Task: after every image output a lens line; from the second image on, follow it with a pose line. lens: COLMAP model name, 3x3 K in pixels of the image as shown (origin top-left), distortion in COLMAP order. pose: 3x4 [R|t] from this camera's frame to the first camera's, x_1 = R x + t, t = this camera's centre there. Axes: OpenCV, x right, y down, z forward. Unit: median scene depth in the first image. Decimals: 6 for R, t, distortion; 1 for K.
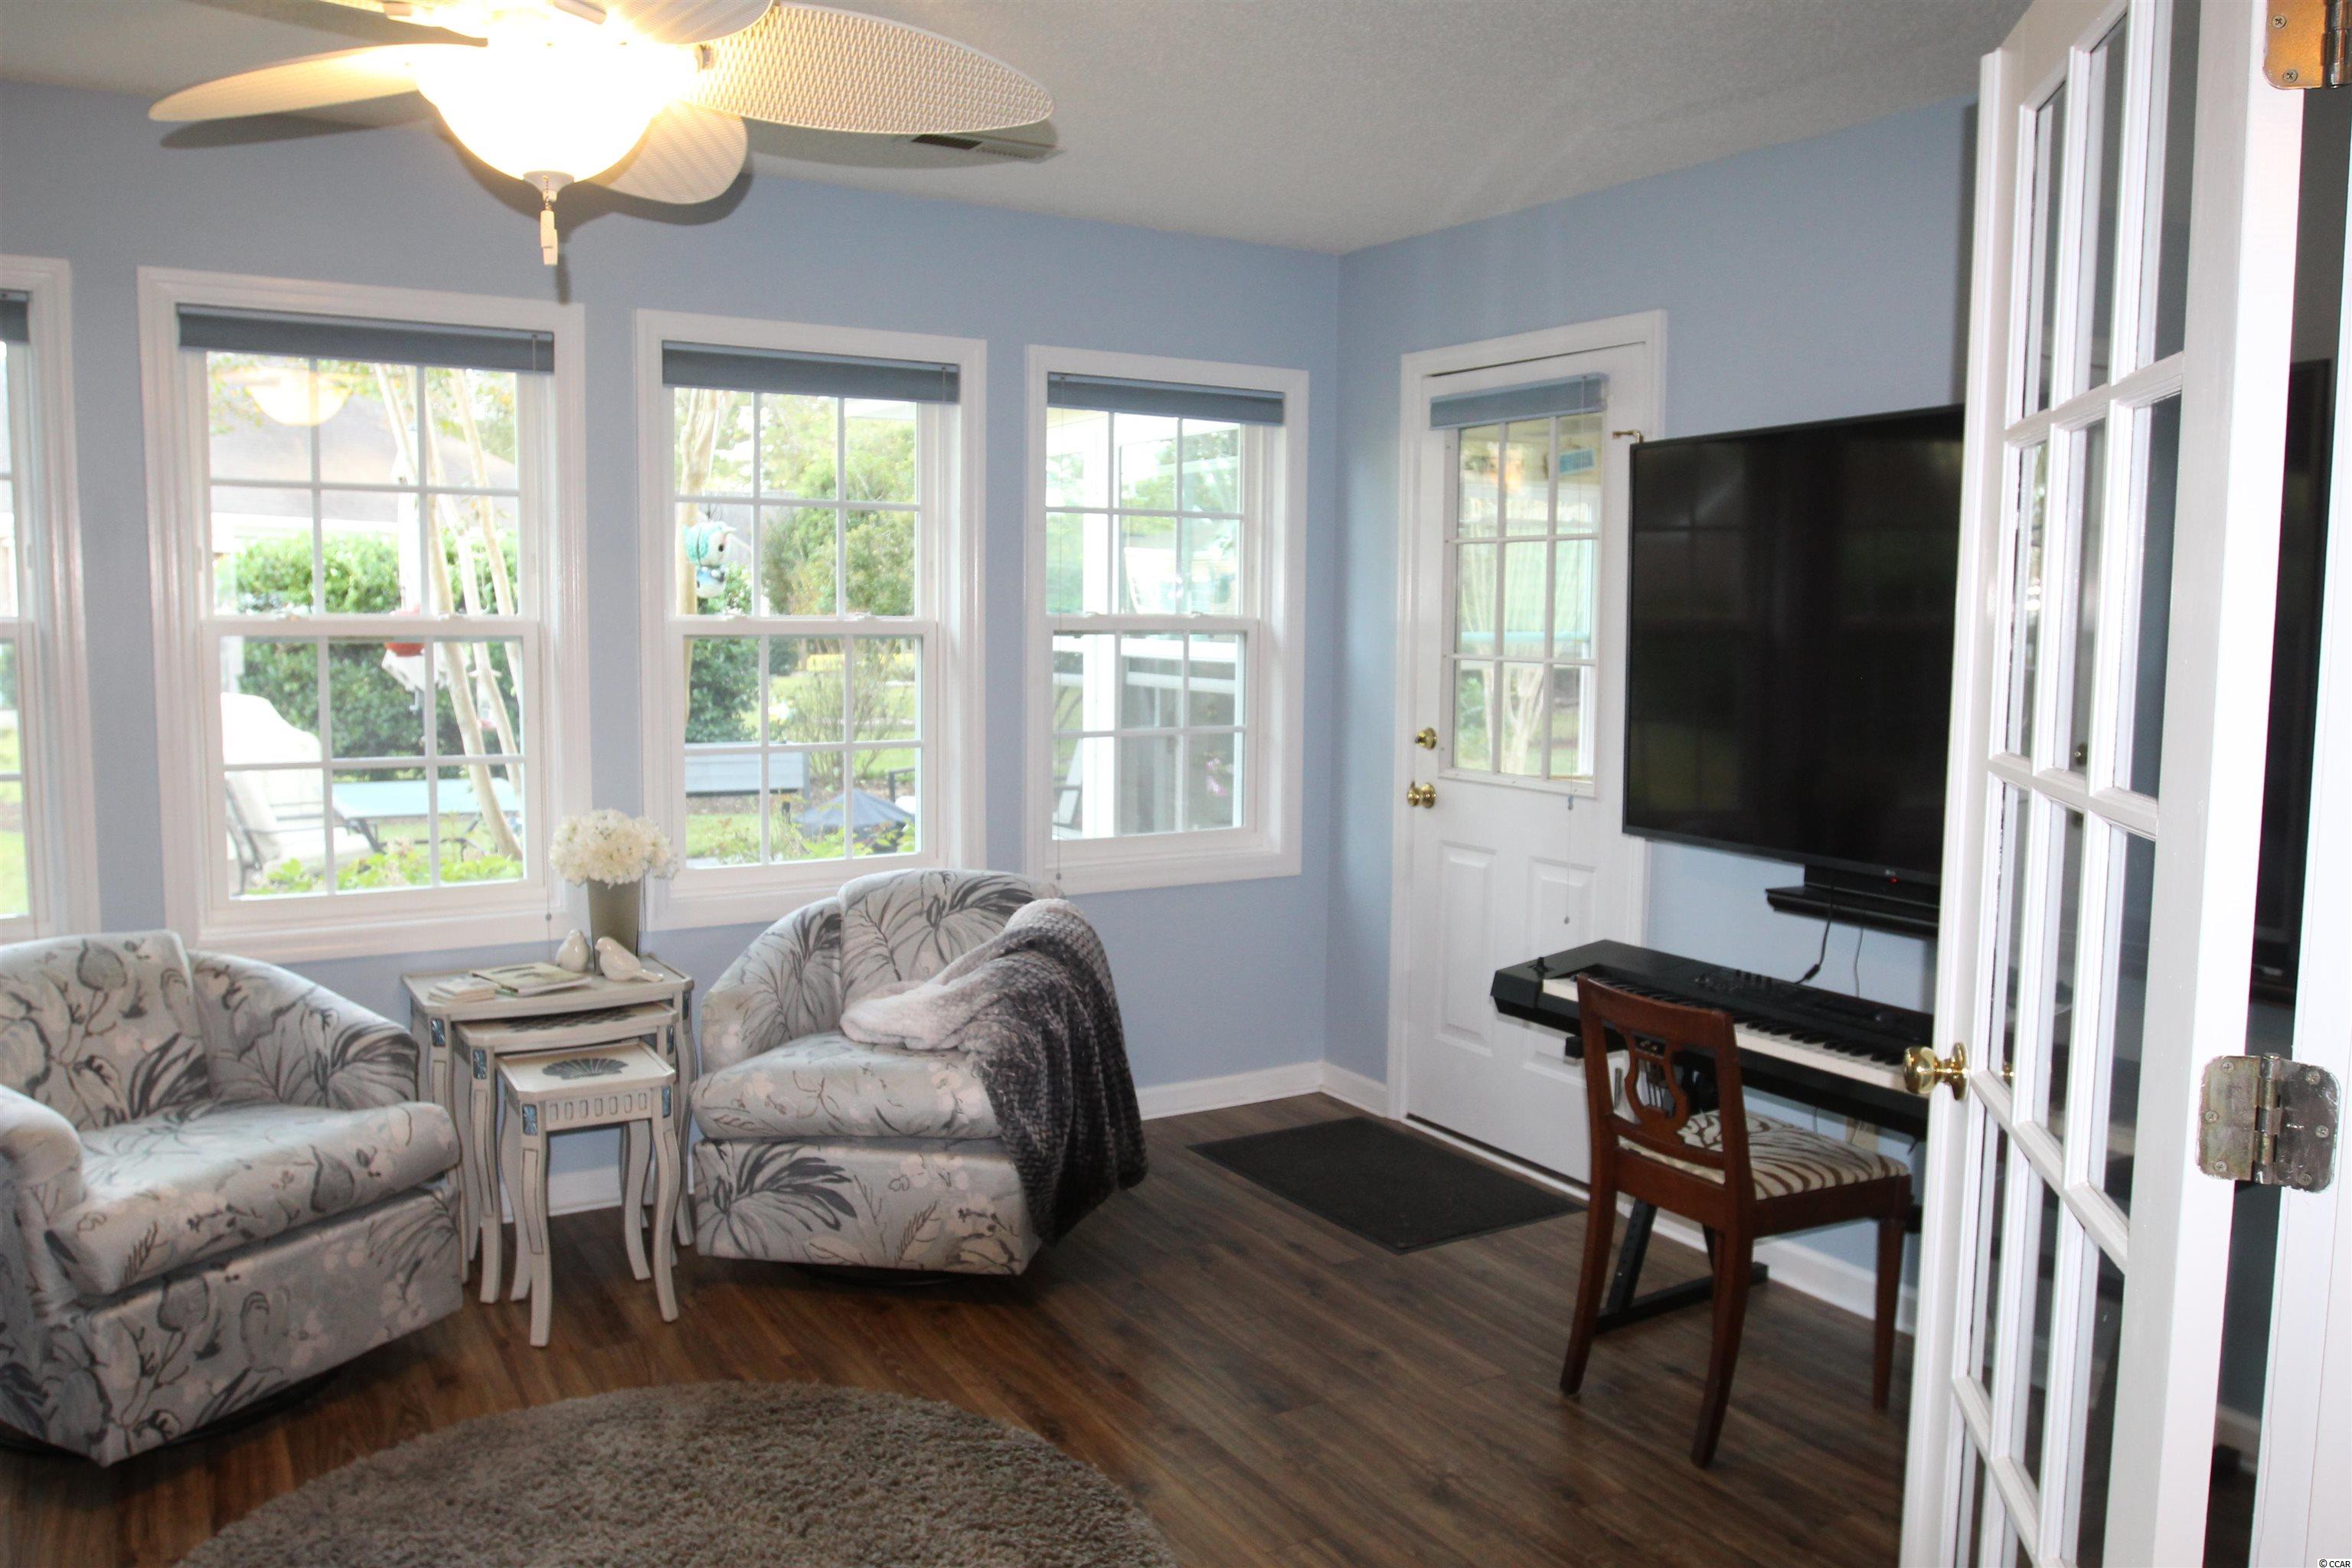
lens RADIAL K [[1748.9, 0, 1179.3], [0, 1748.9, 780.2], [0, 0, 1]] dist [-0.080071, 0.054085]
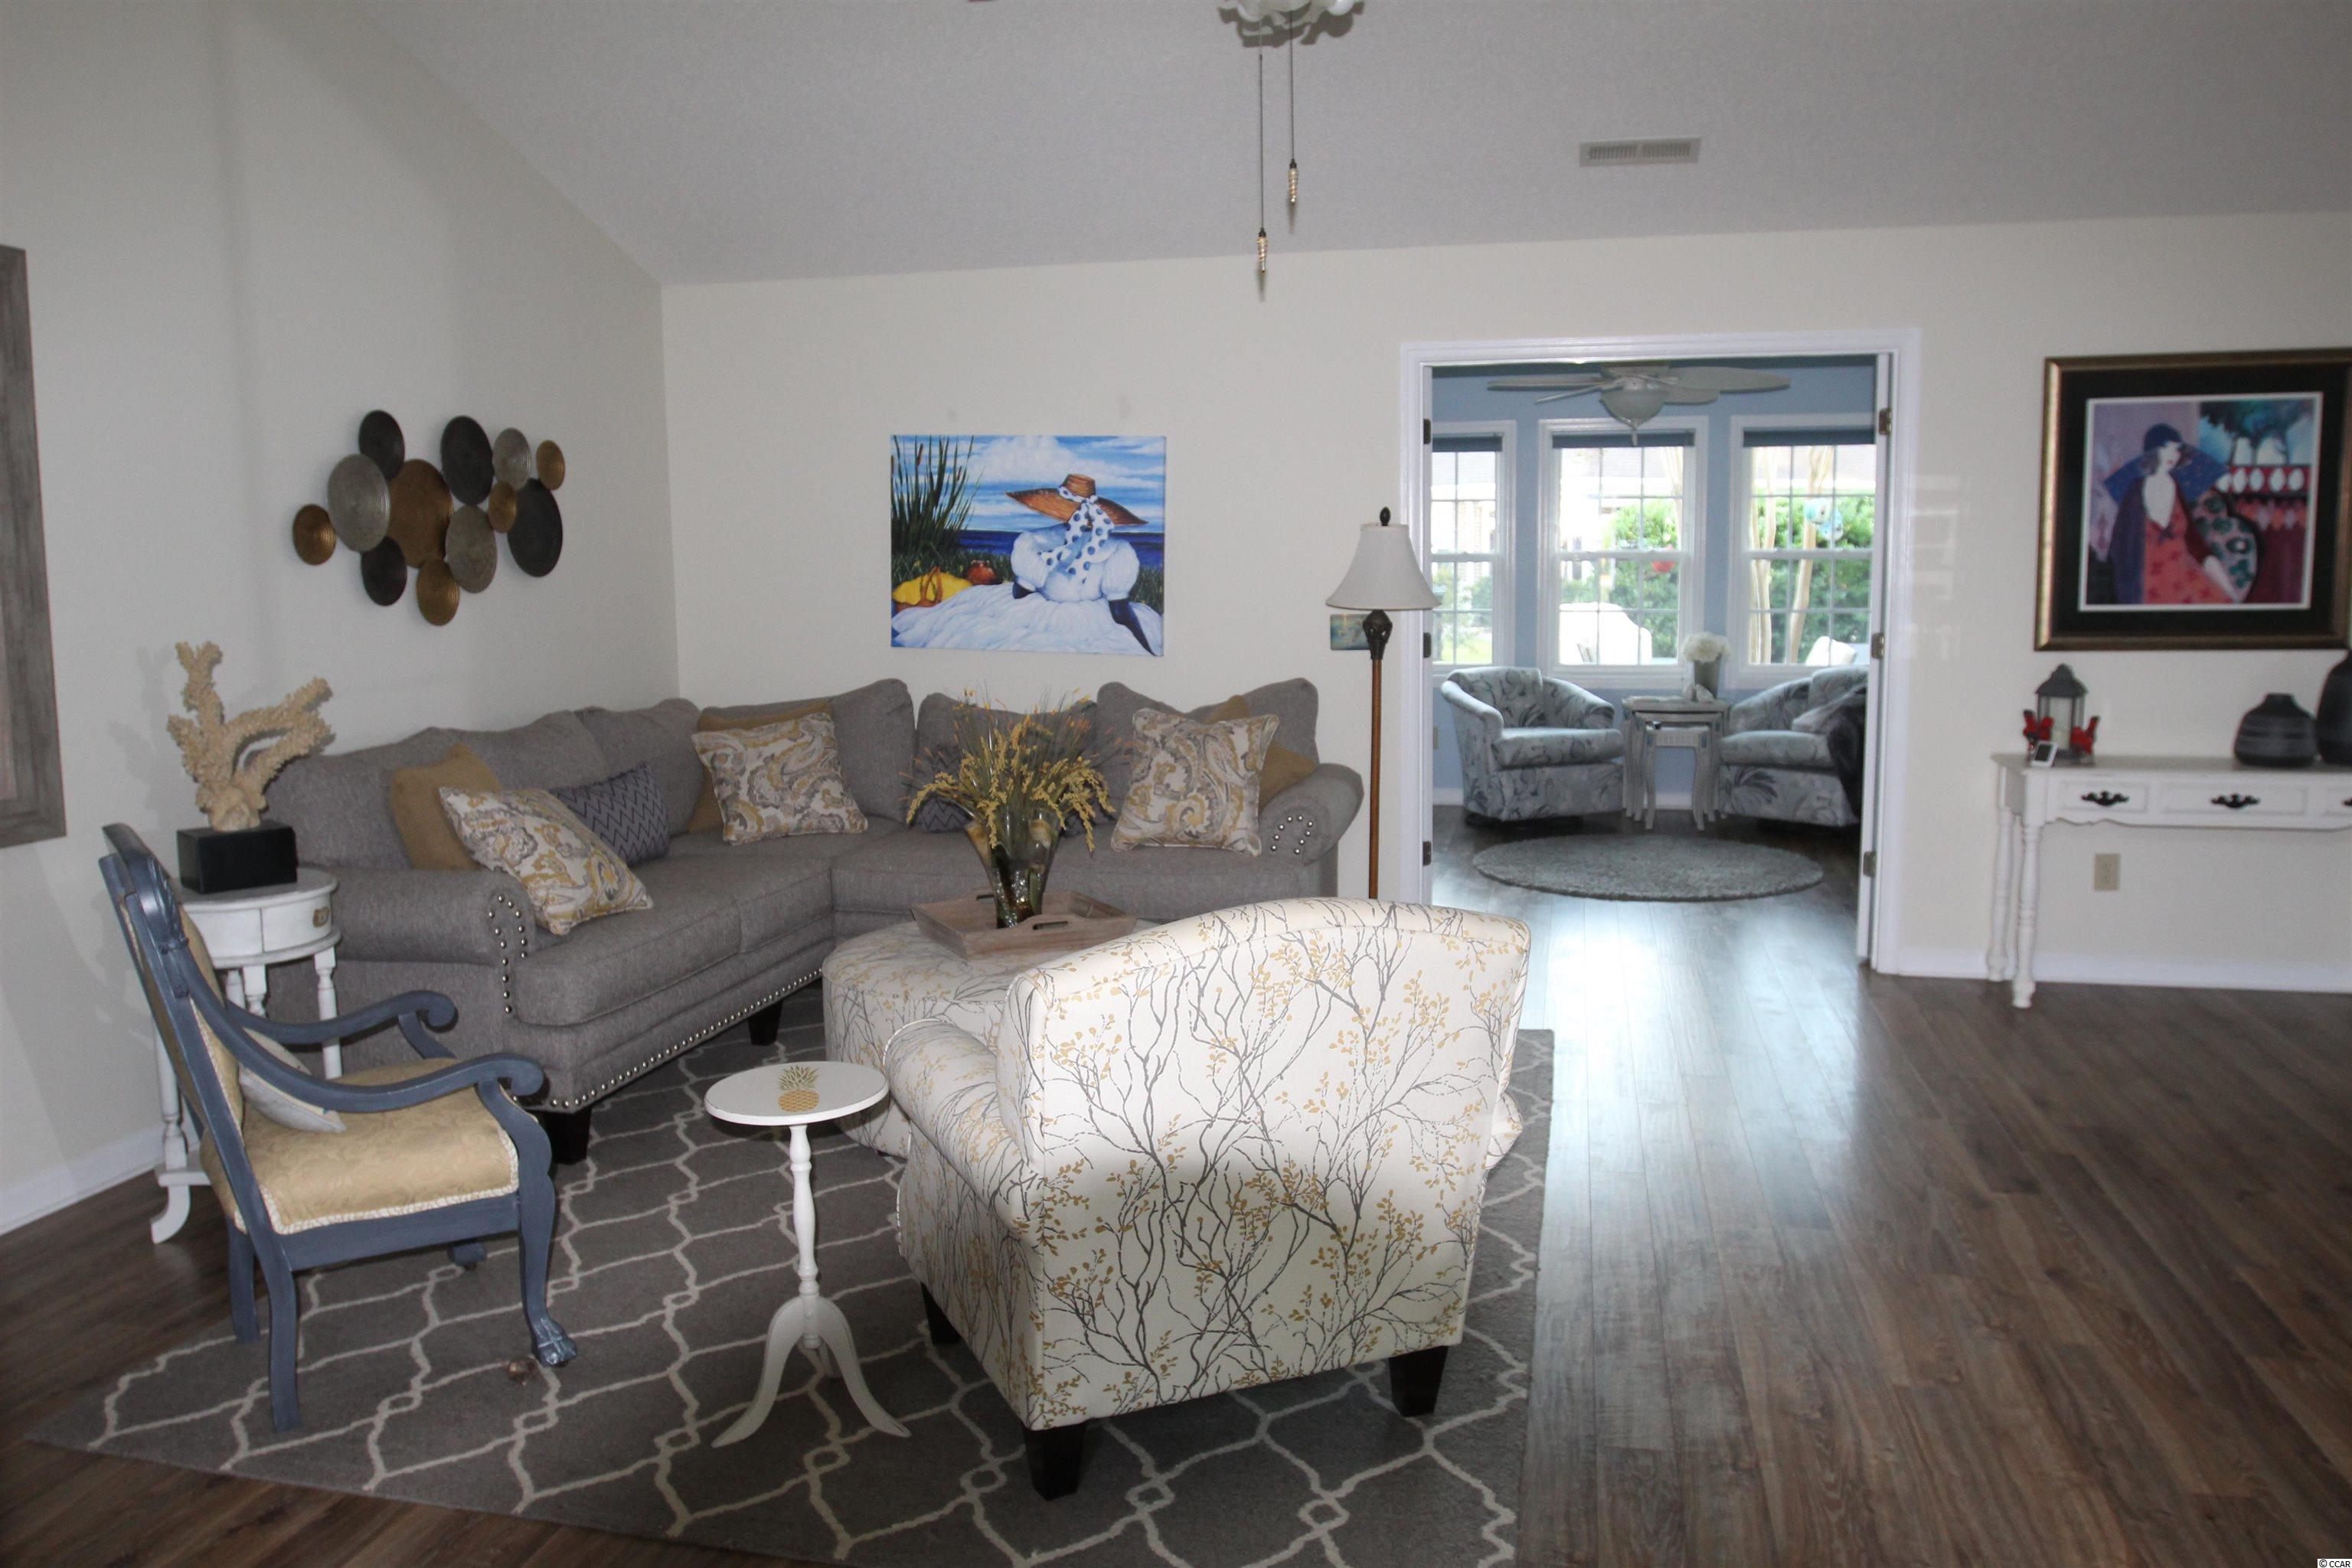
lens RADIAL K [[1748.9, 0, 1179.3], [0, 1748.9, 780.2], [0, 0, 1]] dist [-0.080071, 0.054085]
pose [[0.718473, 0.073200, -0.691692, 0.995541], [-0.049491, 0.997306, 0.054134, 0.154054], [0.693792, -0.004661, 0.720161, -1.485584]]
